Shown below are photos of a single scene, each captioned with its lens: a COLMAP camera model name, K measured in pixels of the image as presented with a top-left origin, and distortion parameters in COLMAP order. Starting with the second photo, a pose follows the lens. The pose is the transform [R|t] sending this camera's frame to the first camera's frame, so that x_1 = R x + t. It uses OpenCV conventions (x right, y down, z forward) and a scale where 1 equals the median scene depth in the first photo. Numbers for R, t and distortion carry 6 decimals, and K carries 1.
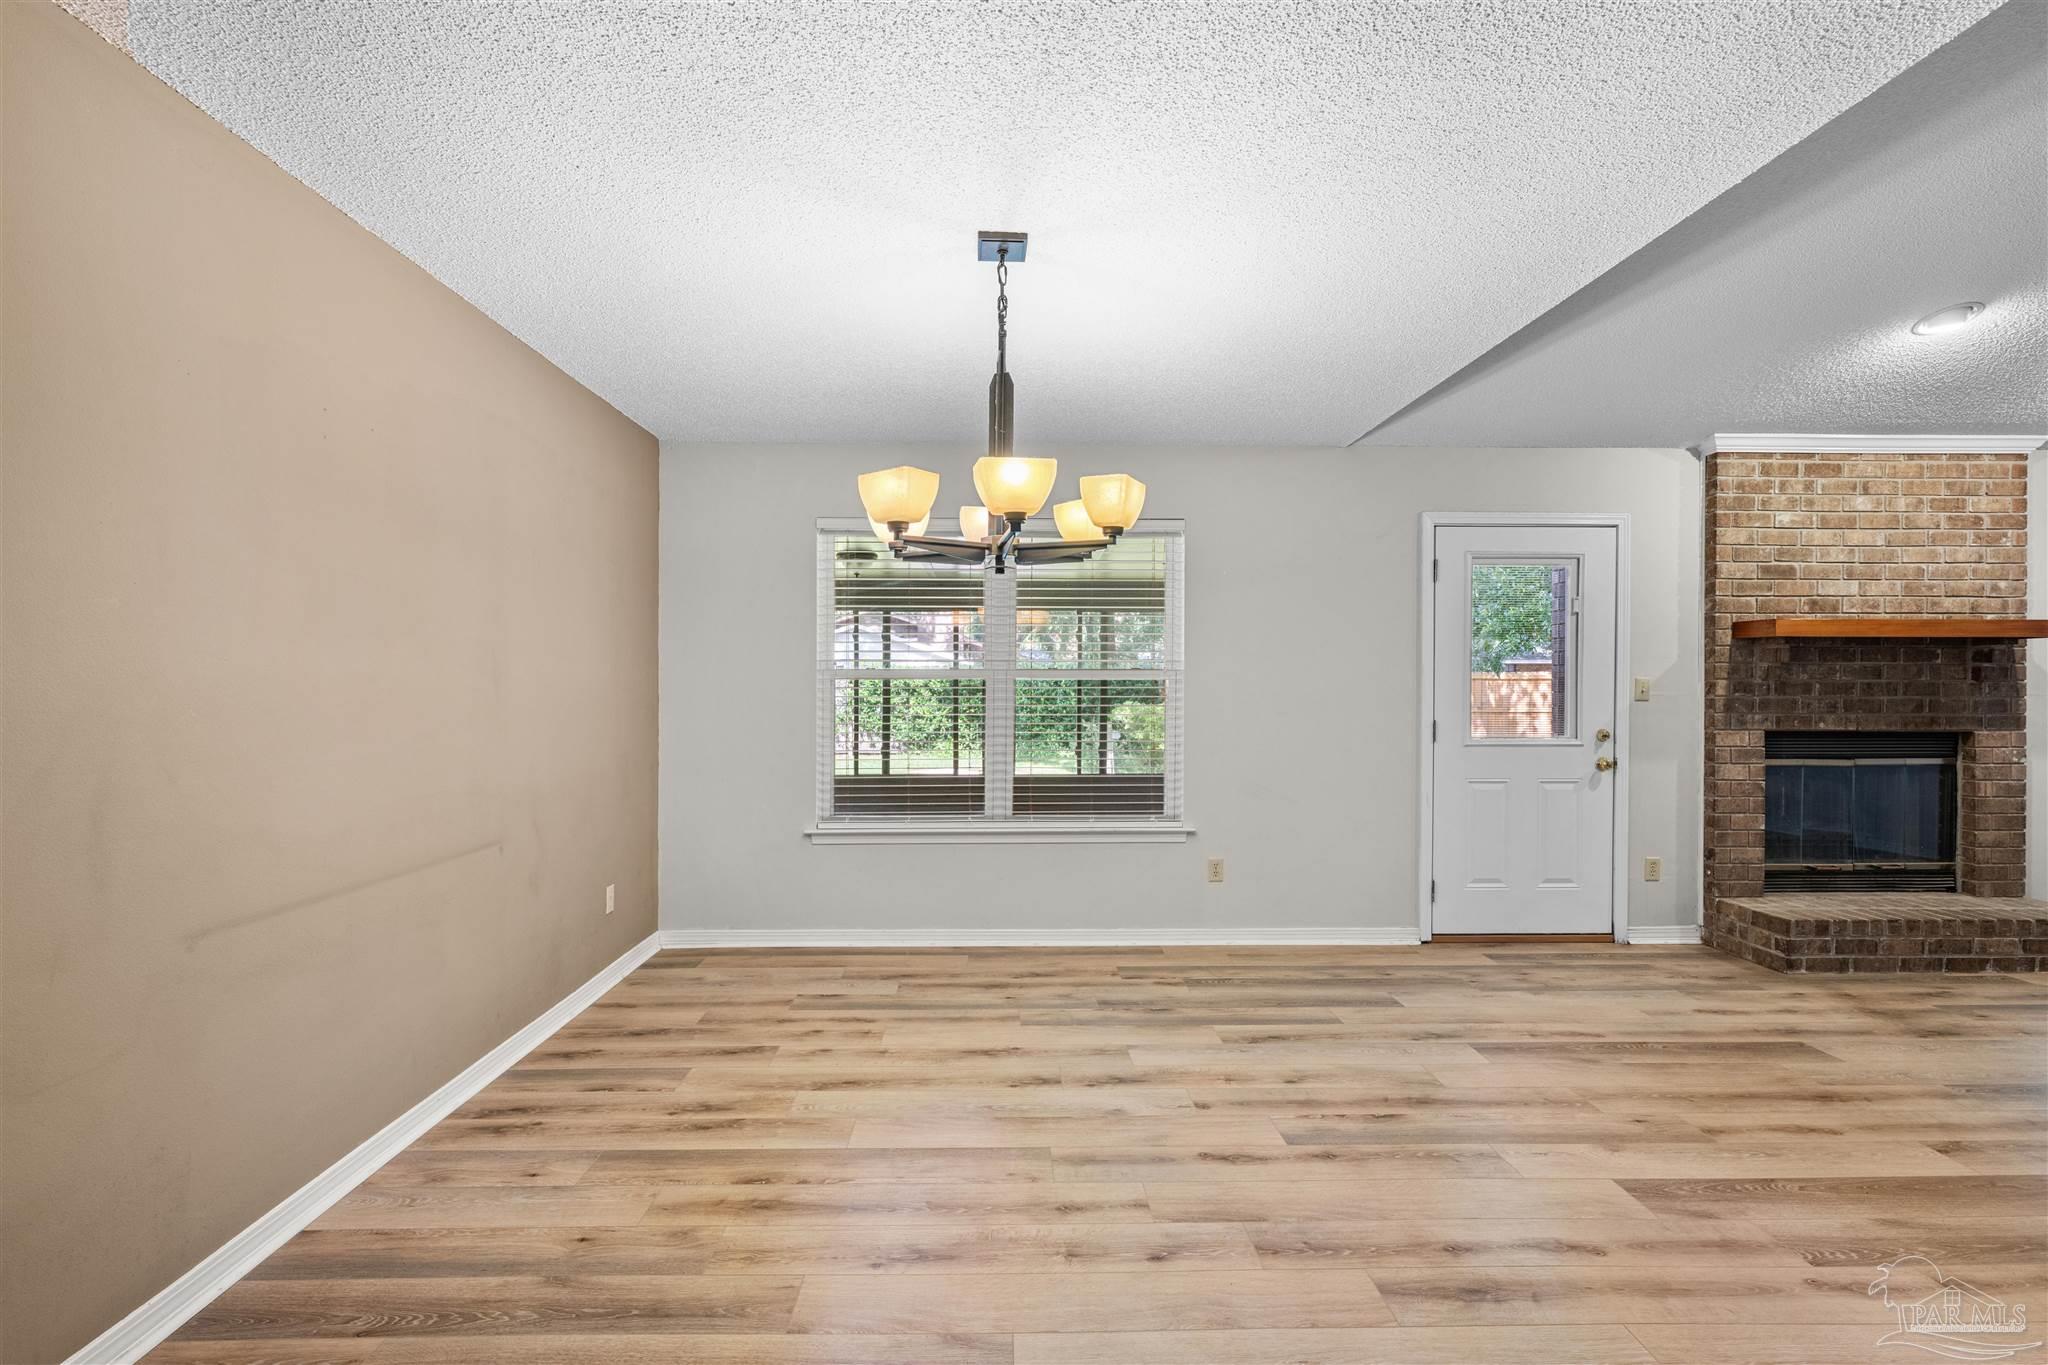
lens RADIAL K [[931.4, 0, 1018.6], [0, 931.4, 691.5], [0, 0, 1]] dist [-0.003589, 0.001126]
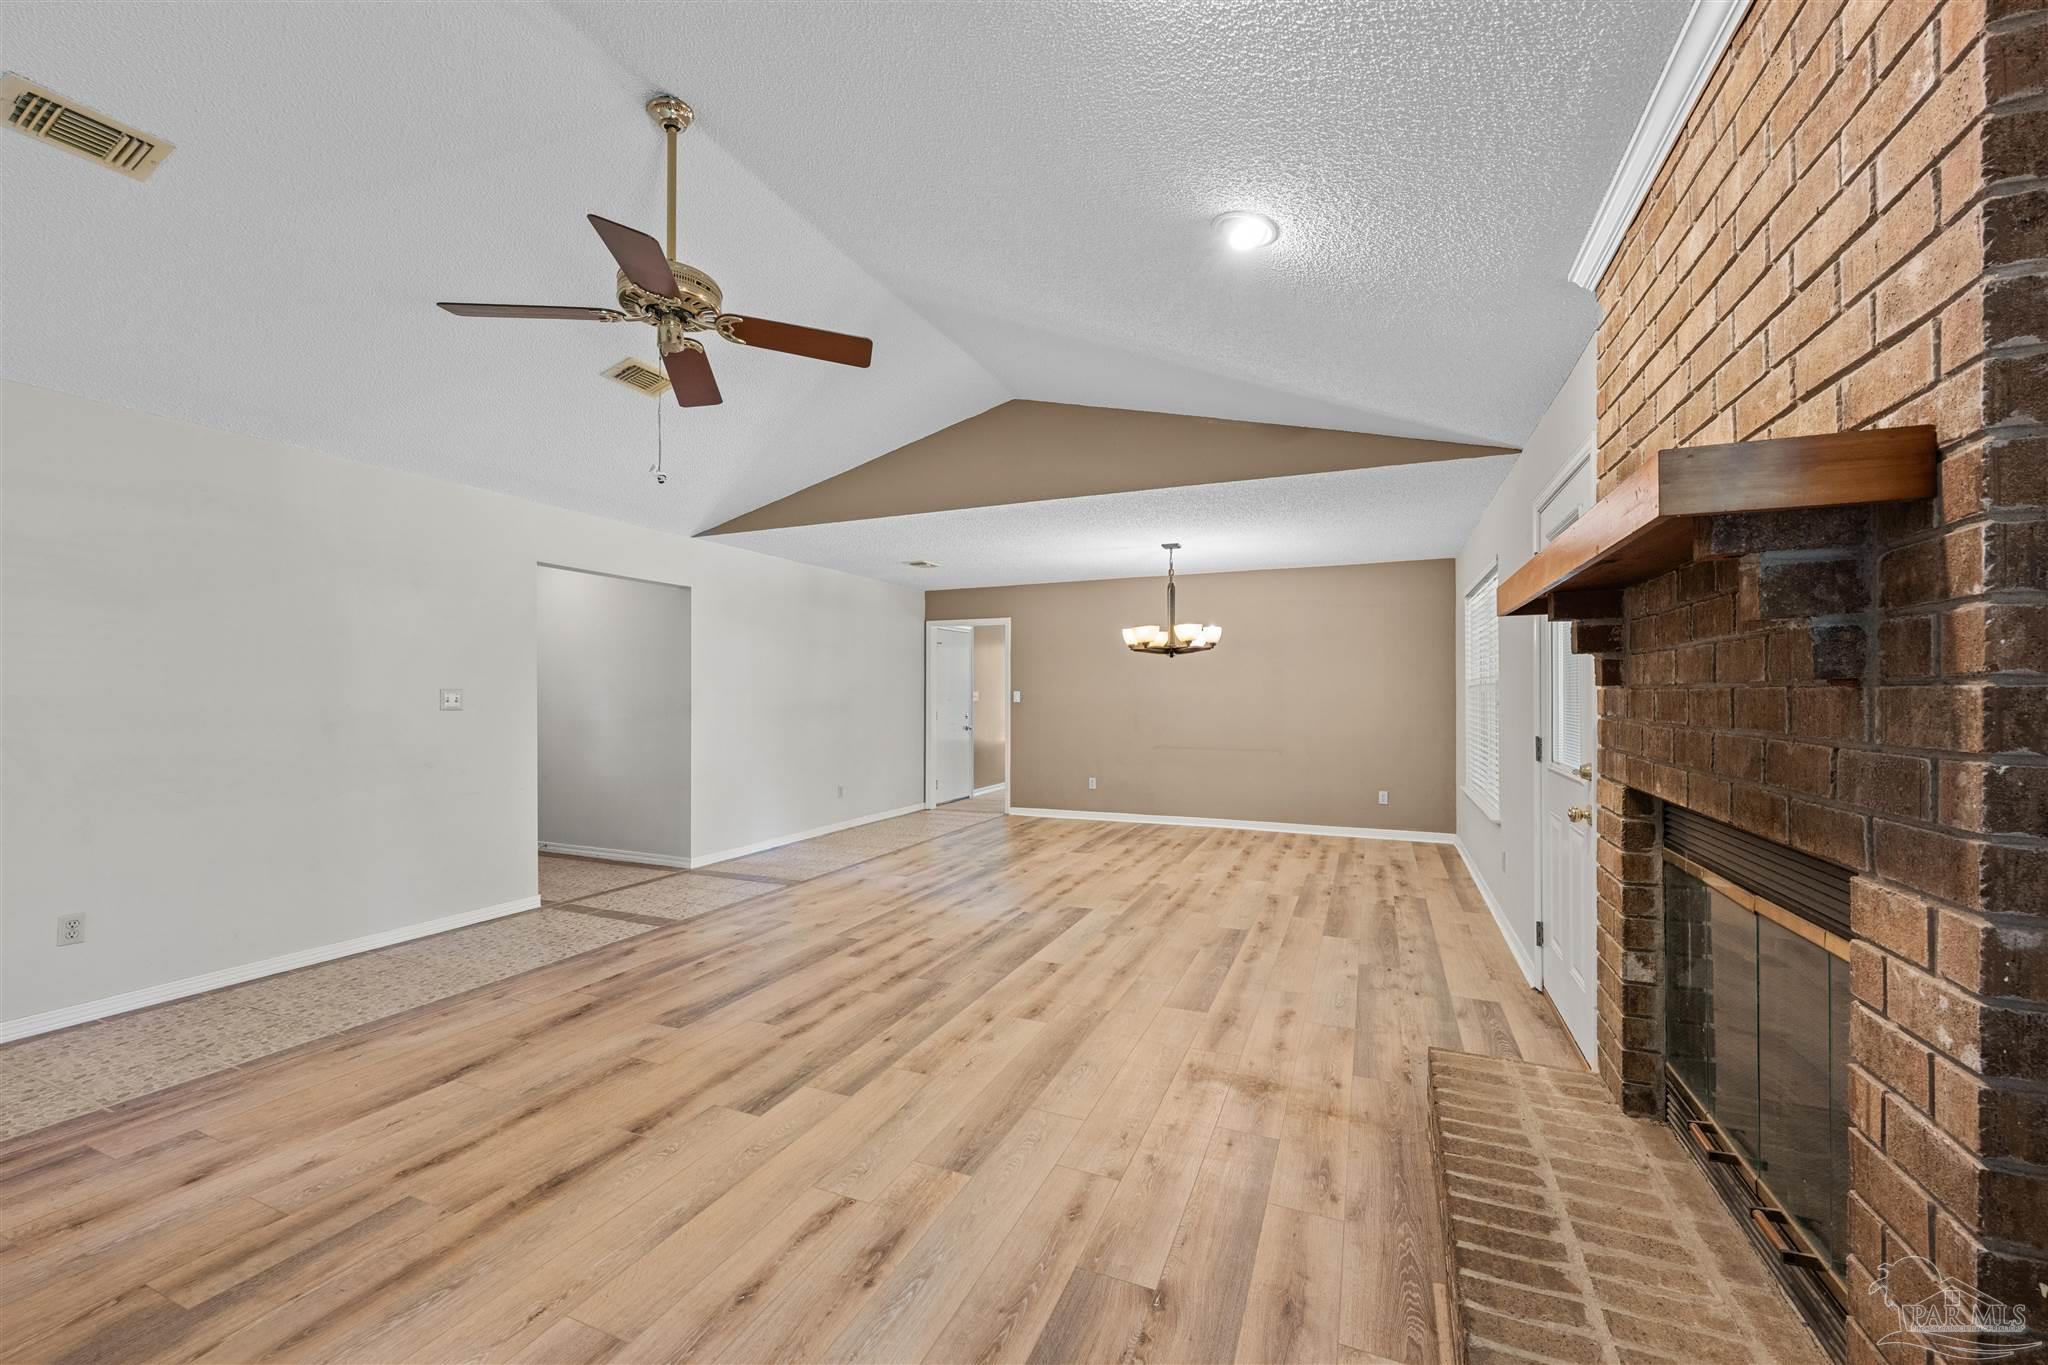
lens RADIAL K [[804.2, 0, 1032.3], [0, 804.2, 689.8], [0, 0, 1]] dist [0.000821, -0.000868]
pose [[-0.405264, -0.006390, -0.914177, 1.516511], [-0.008514, 0.999959, -0.003215, -0.006763], [0.914160, 0.006481, -0.405302, 0.999941]]
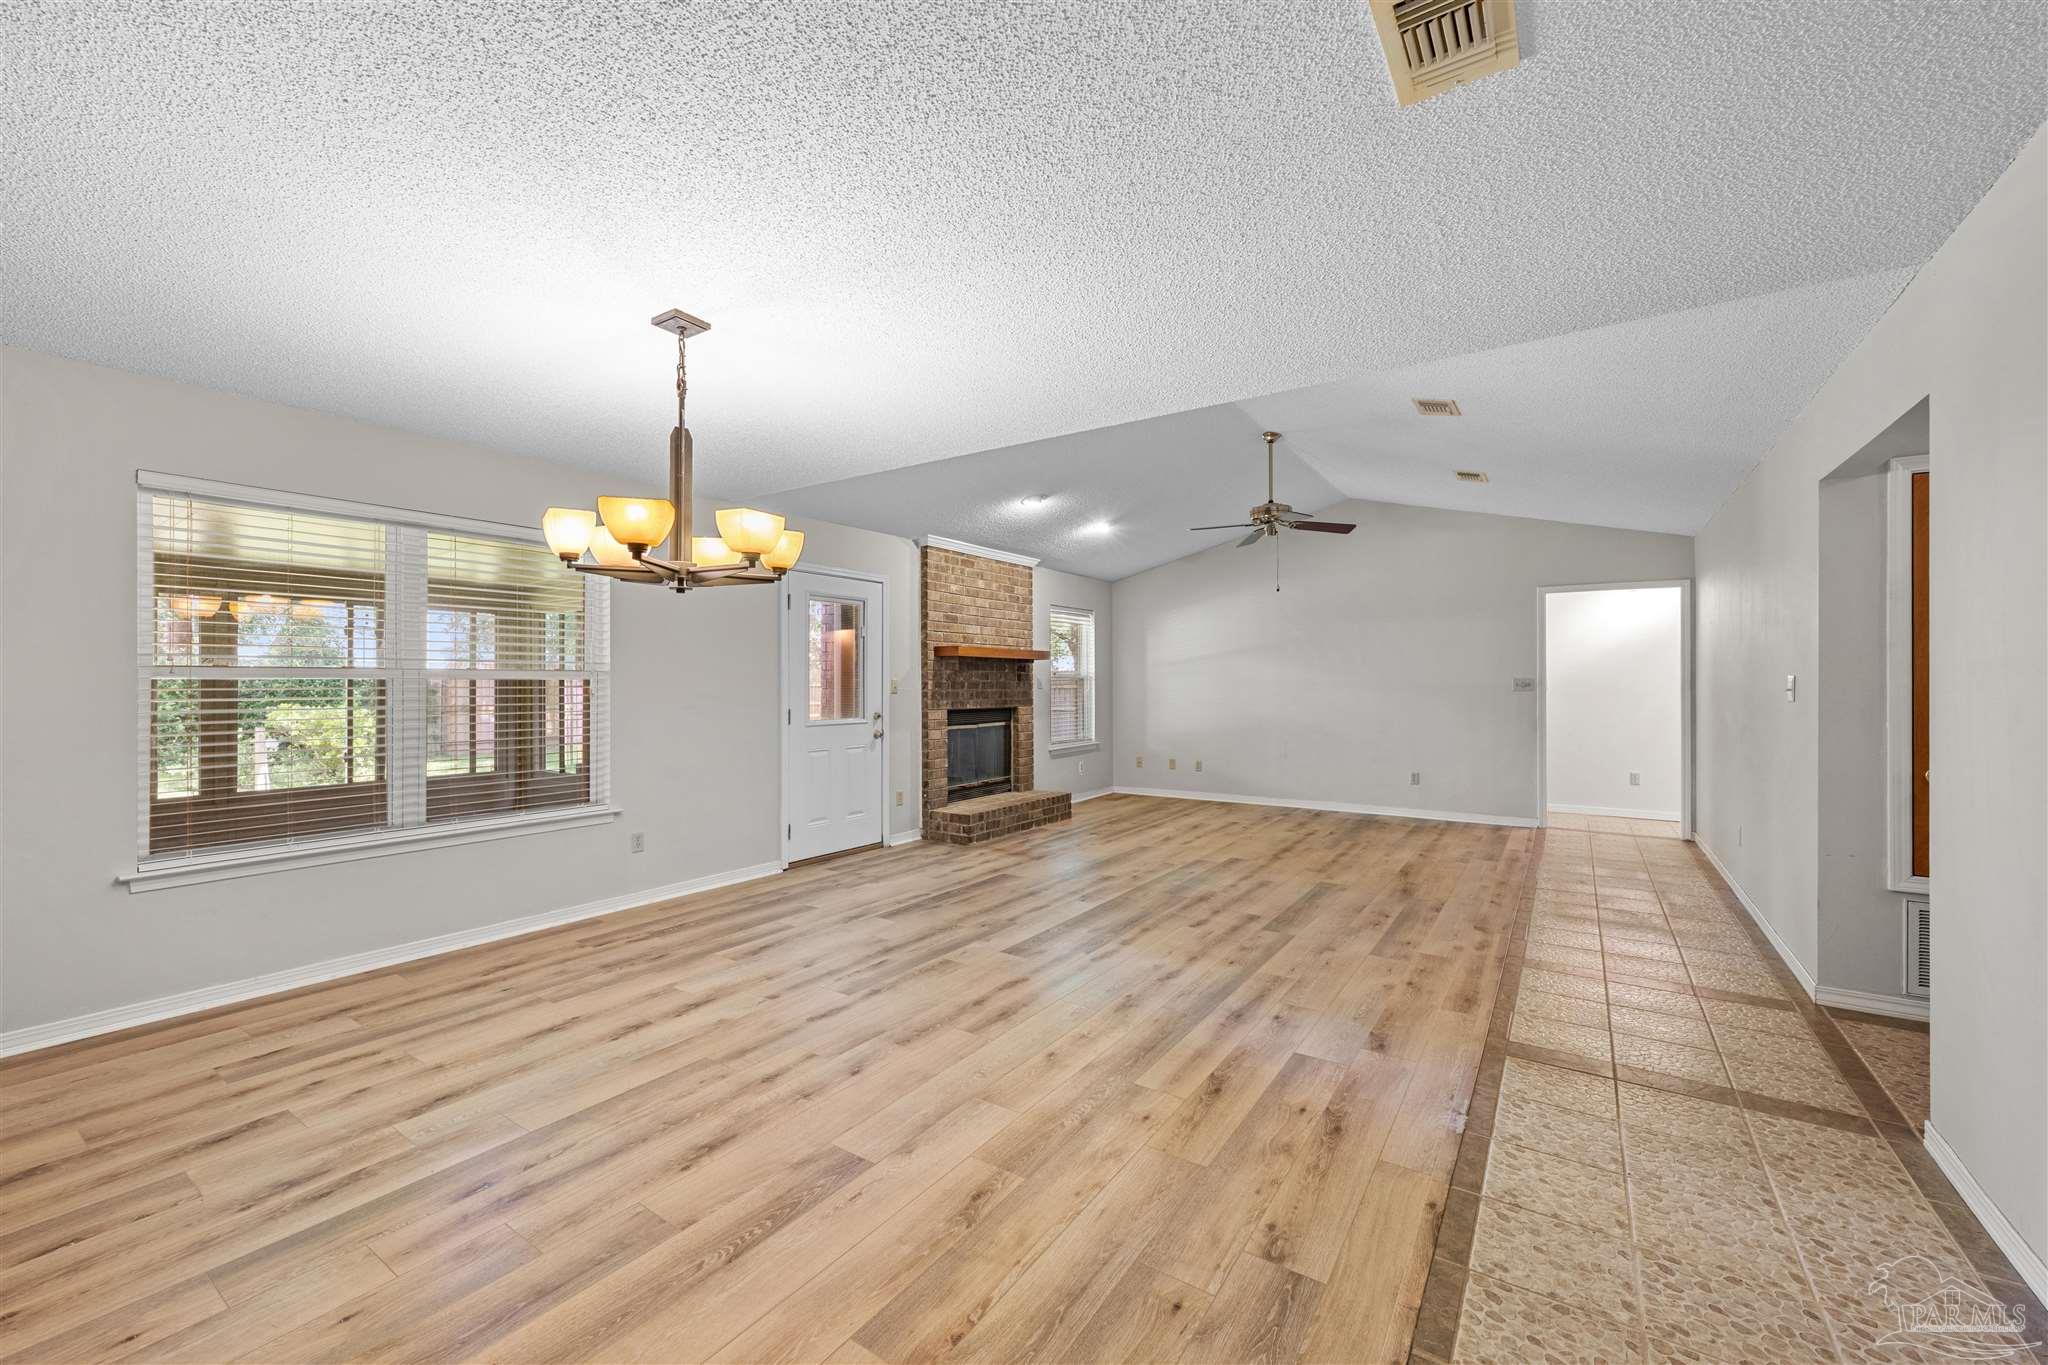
lens RADIAL K [[804.2, 0, 1018.0], [0, 804.2, 680.1], [0, 0, 1]] dist [0.000821, -0.000868]
pose [[0.585248, 0.001174, 0.810854, -0.378303], [0.008844, 0.999930, -0.007831, -0.000124], [-0.810806, 0.011754, 0.585196, 0.019683]]
